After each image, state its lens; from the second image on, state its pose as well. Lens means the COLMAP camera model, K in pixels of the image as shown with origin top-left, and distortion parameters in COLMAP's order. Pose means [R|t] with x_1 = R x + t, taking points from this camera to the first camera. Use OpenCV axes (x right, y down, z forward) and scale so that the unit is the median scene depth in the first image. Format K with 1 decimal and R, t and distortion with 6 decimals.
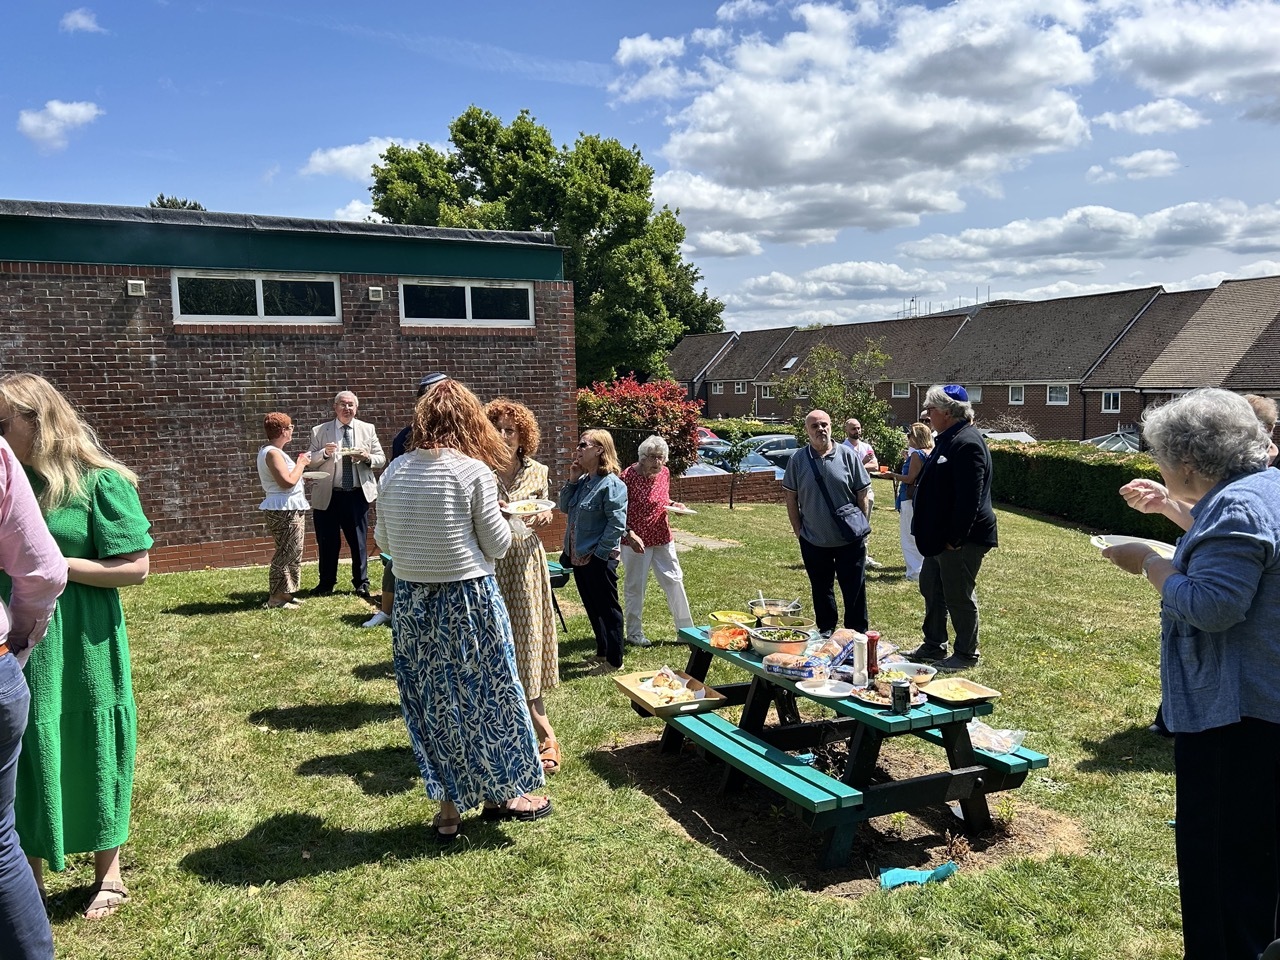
lens RADIAL K [[977.5, 0, 630.8], [0, 977.5, 478.0], [0, 0, 1]] dist [0.029383, -0.025459]
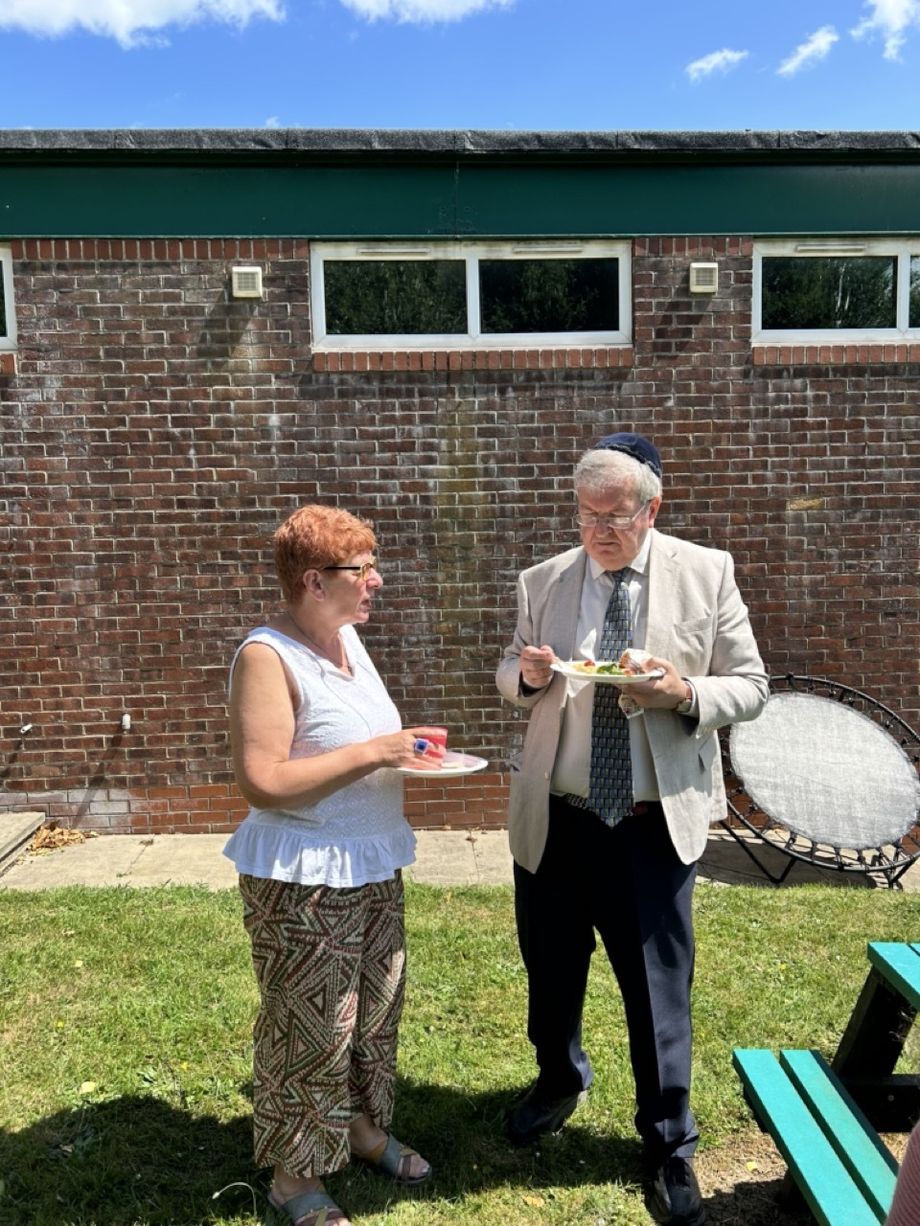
lens RADIAL K [[936.2, 0, 496.0], [0, 936.2, 643.0], [0, 0, 1]] dist [0.029383, -0.025459]
pose [[0.908685, 0.058836, -0.413316, -0.163907], [-0.043602, 0.997980, 0.046204, -0.032054], [0.415200, -0.023963, 0.909415, 0.579423]]
